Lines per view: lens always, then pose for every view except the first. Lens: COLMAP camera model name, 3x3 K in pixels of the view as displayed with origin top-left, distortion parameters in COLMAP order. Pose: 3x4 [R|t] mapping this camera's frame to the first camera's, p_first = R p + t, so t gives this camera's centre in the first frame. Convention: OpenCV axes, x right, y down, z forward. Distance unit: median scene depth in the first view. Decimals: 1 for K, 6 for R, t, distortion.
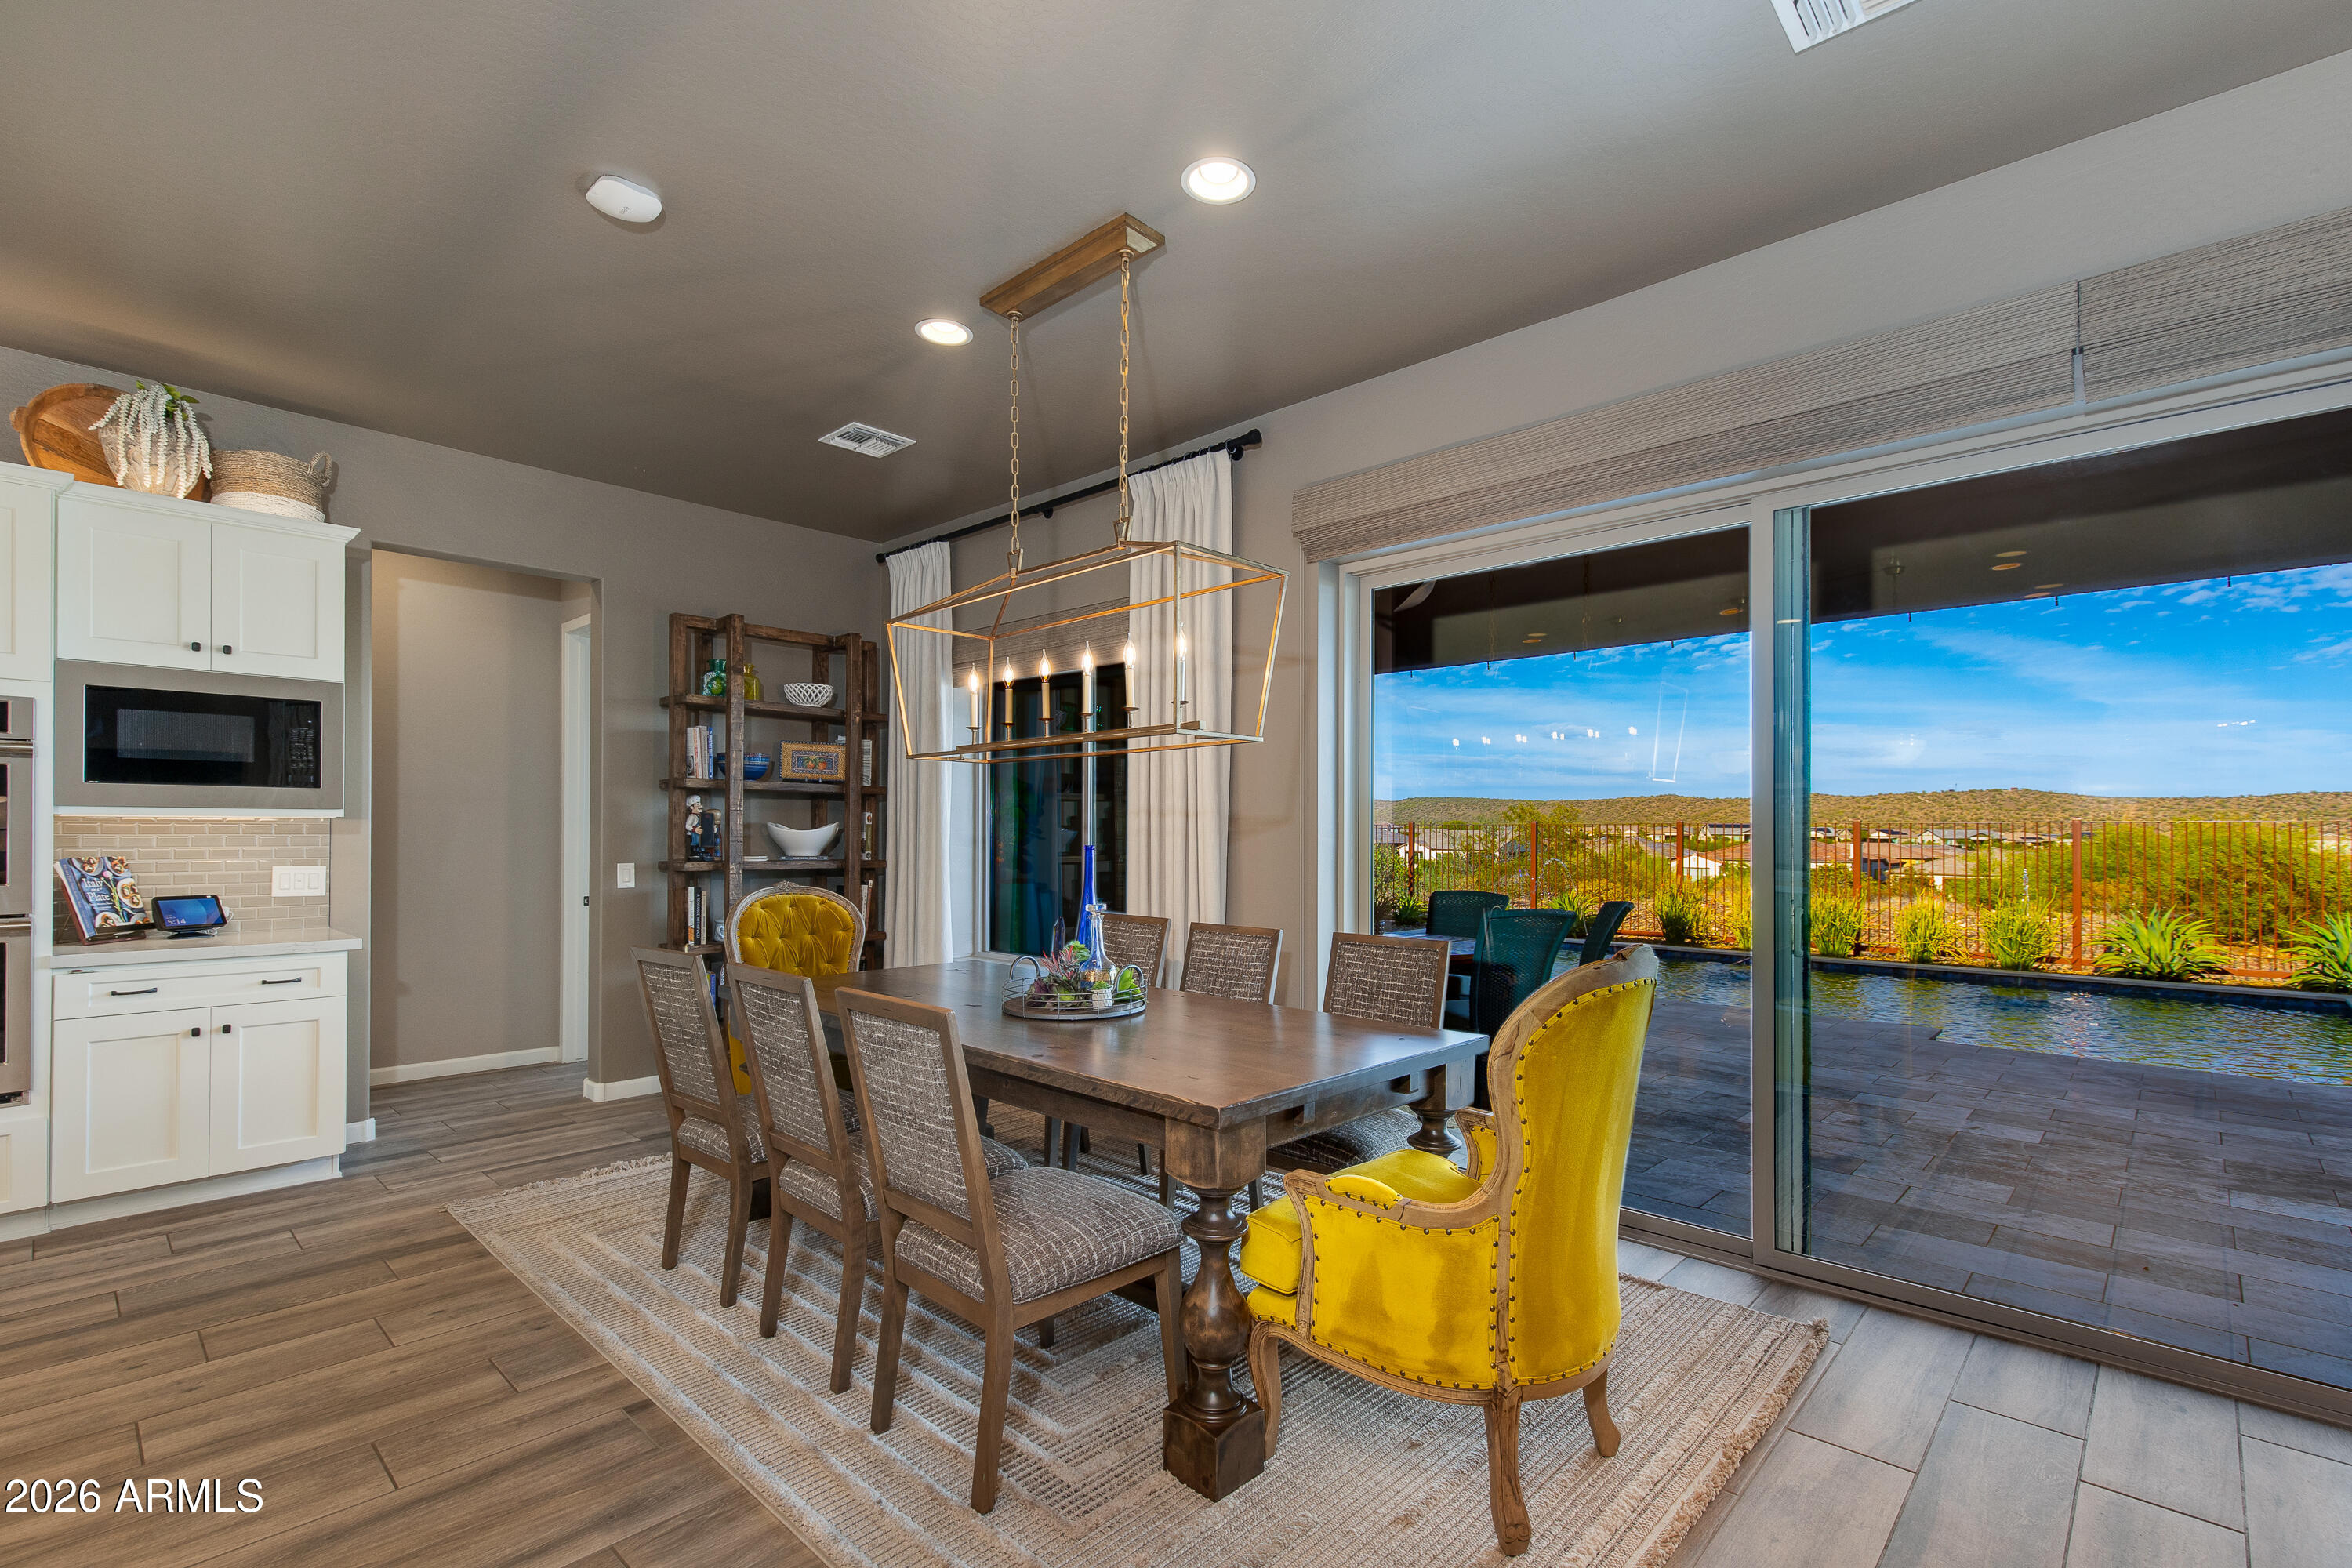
lens RADIAL K [[1065.2, 0, 1175.0], [0, 1065.2, 829.4], [0, 0, 1]] dist [0.000521, 0.001458]
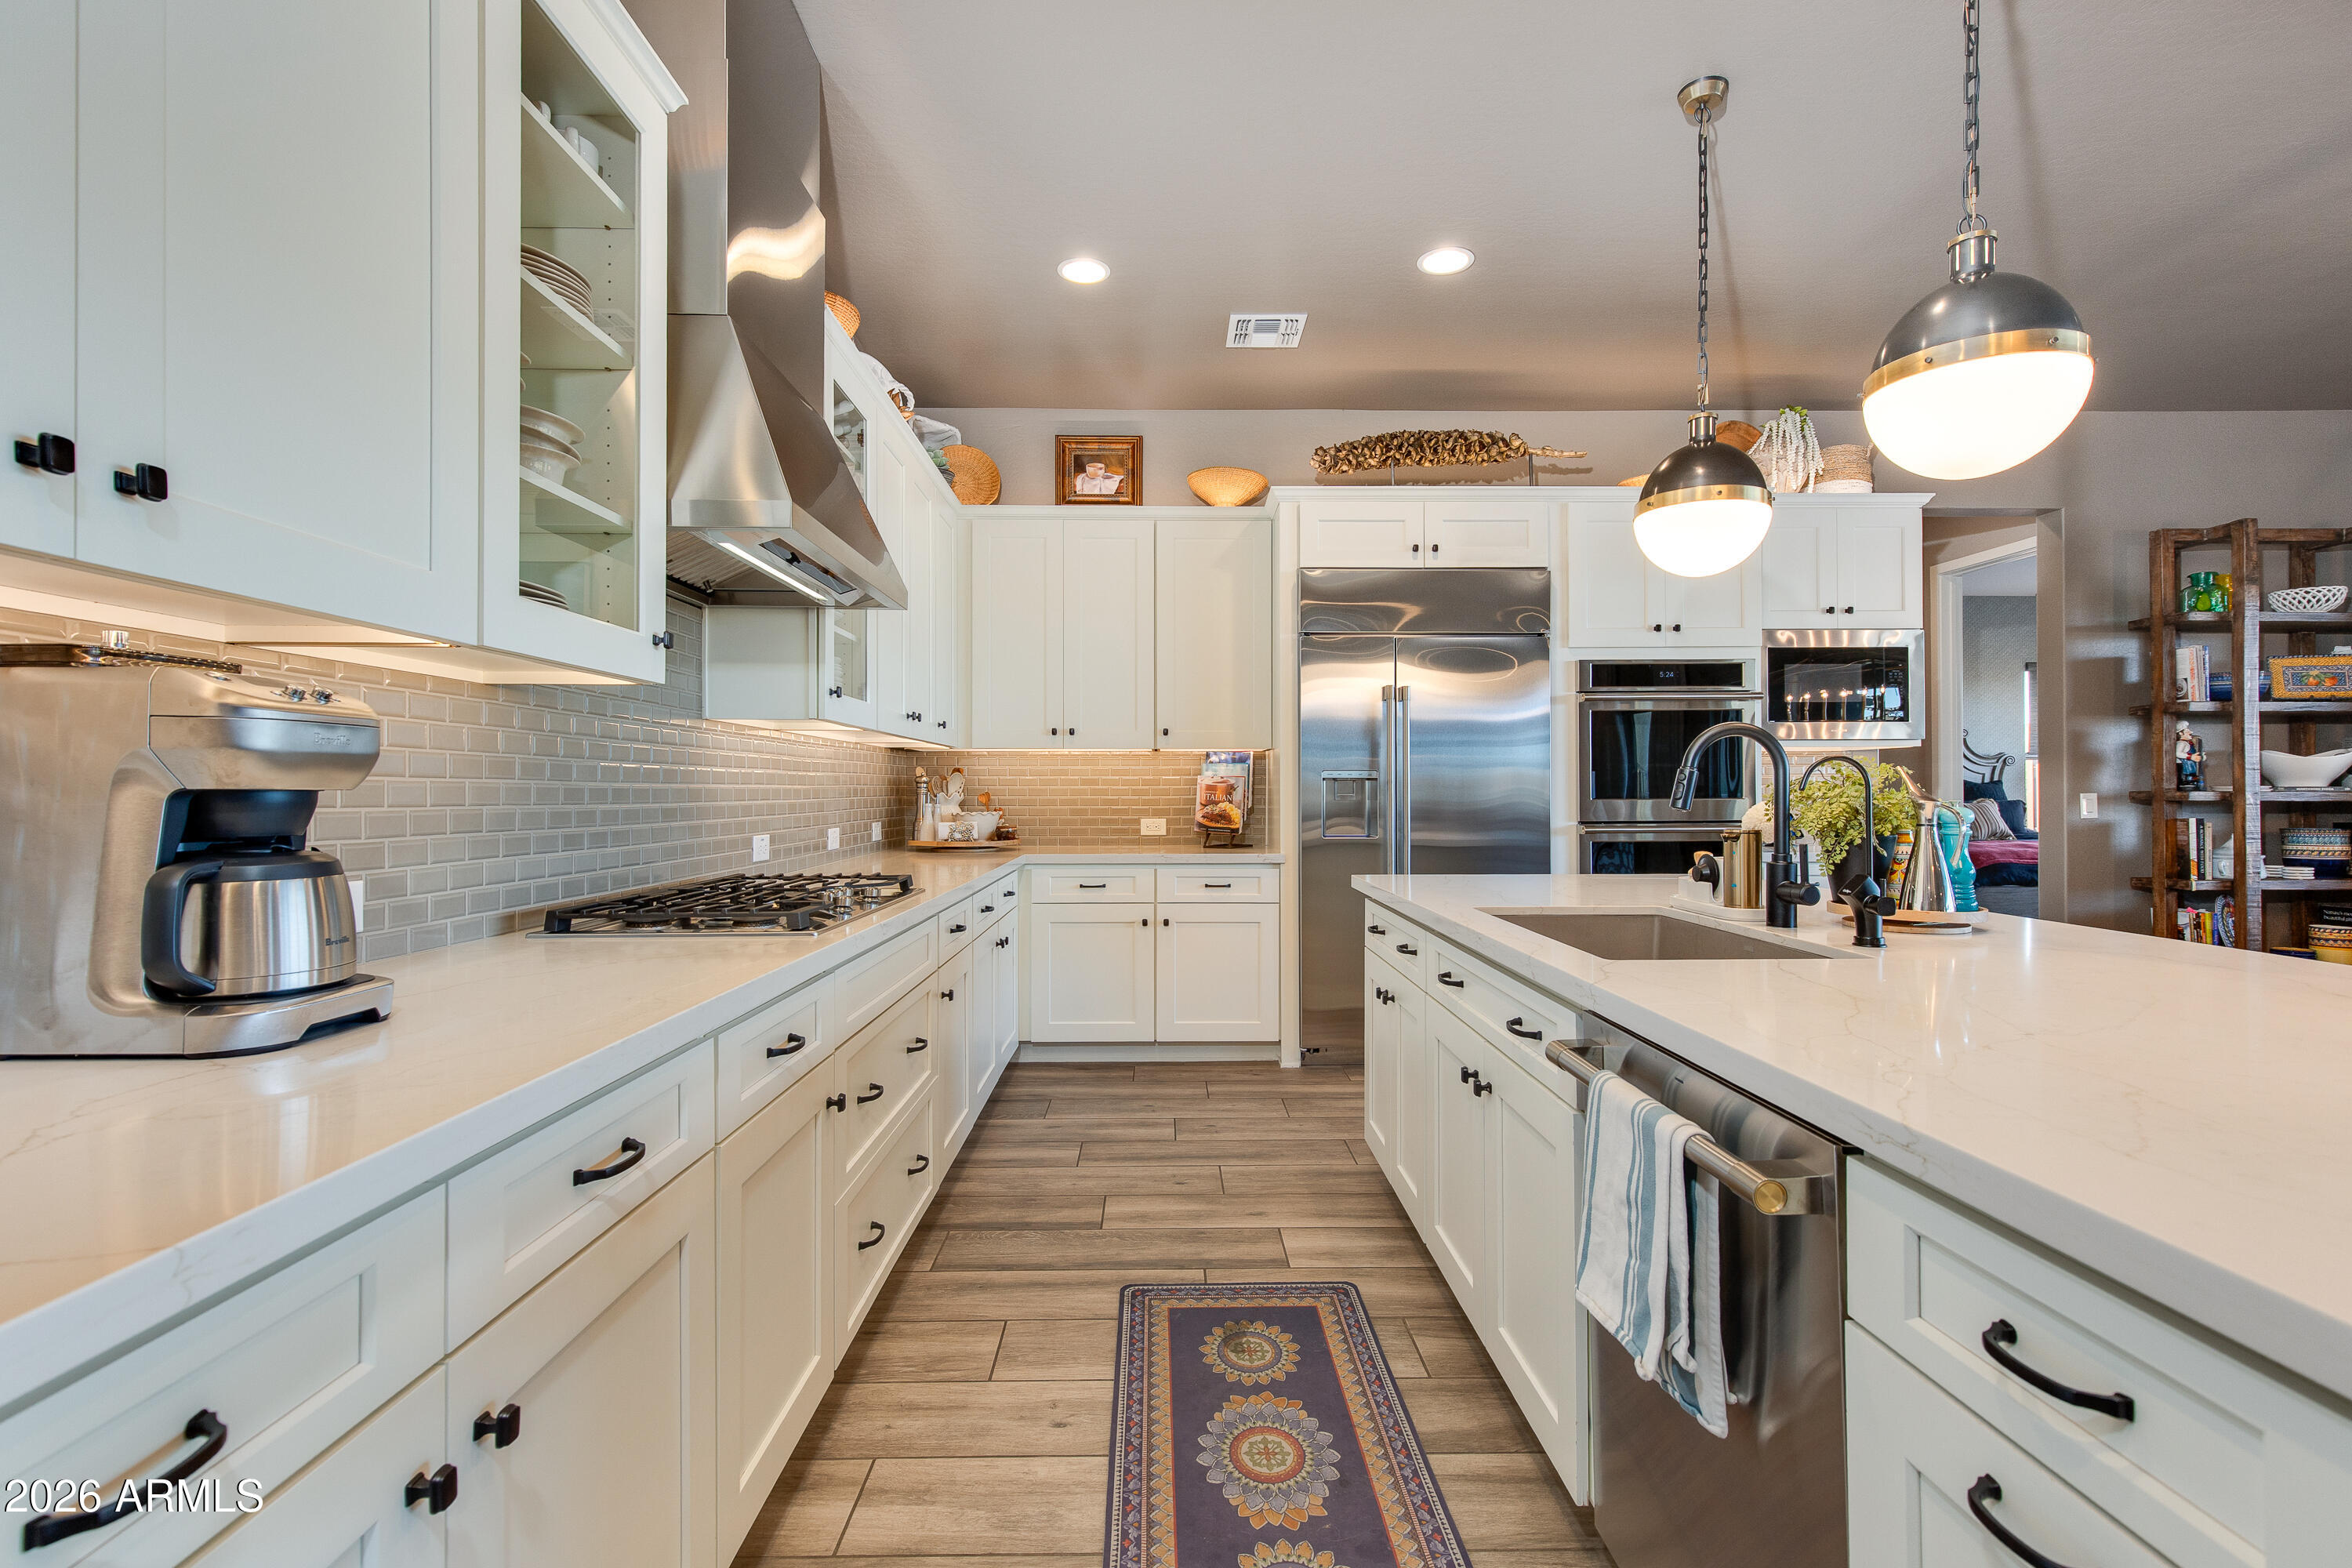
lens RADIAL K [[1064.8, 0, 1172.2], [0, 1064.8, 785.4], [0, 0, 1]] dist [0.007936, -0.003317]
pose [[0.693876, -0.008181, -0.720048, -0.490075], [0.006652, 0.999966, -0.004951, 0.029178], [0.720064, -0.001355, 0.693907, -0.361081]]
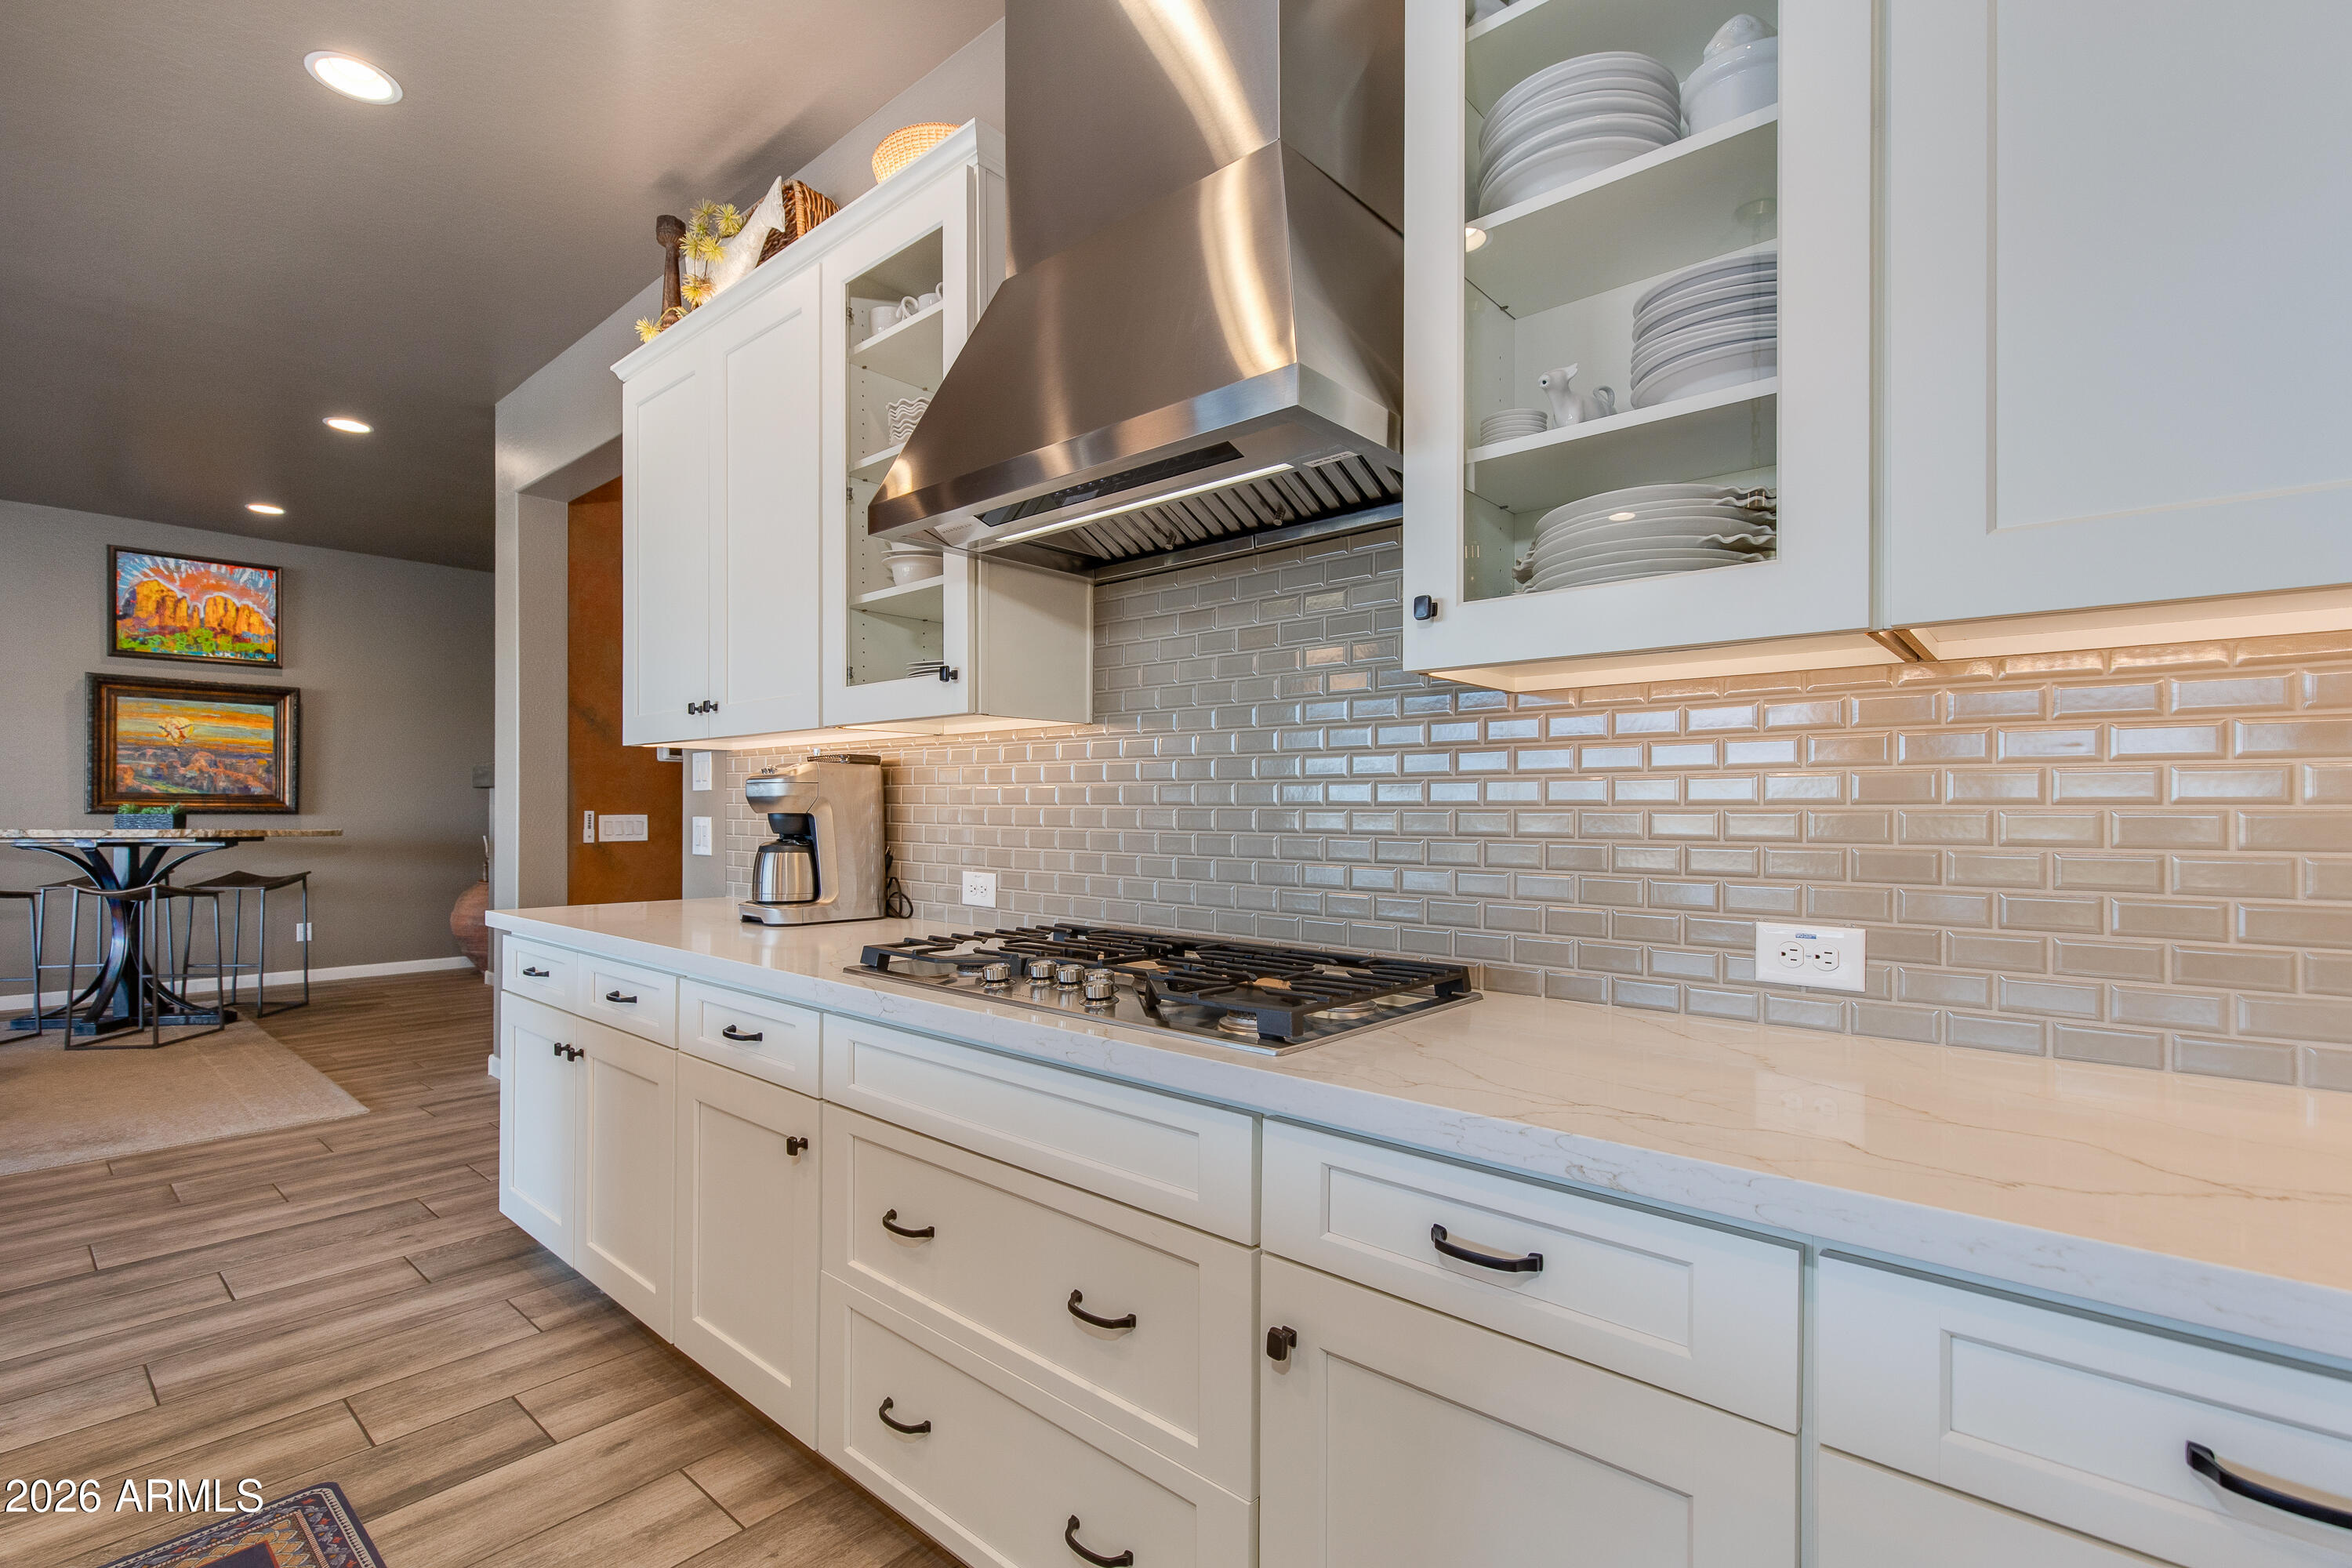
lens RADIAL K [[1064.8, 0, 1174.4], [0, 1064.8, 811.2], [0, 0, 1]] dist [0.007936, -0.003317]
pose [[-0.999433, -0.007535, -0.032829, -1.052992], [-0.007354, 0.999957, -0.005650, 0.028618], [0.032870, -0.005405, -0.999445, 0.284540]]
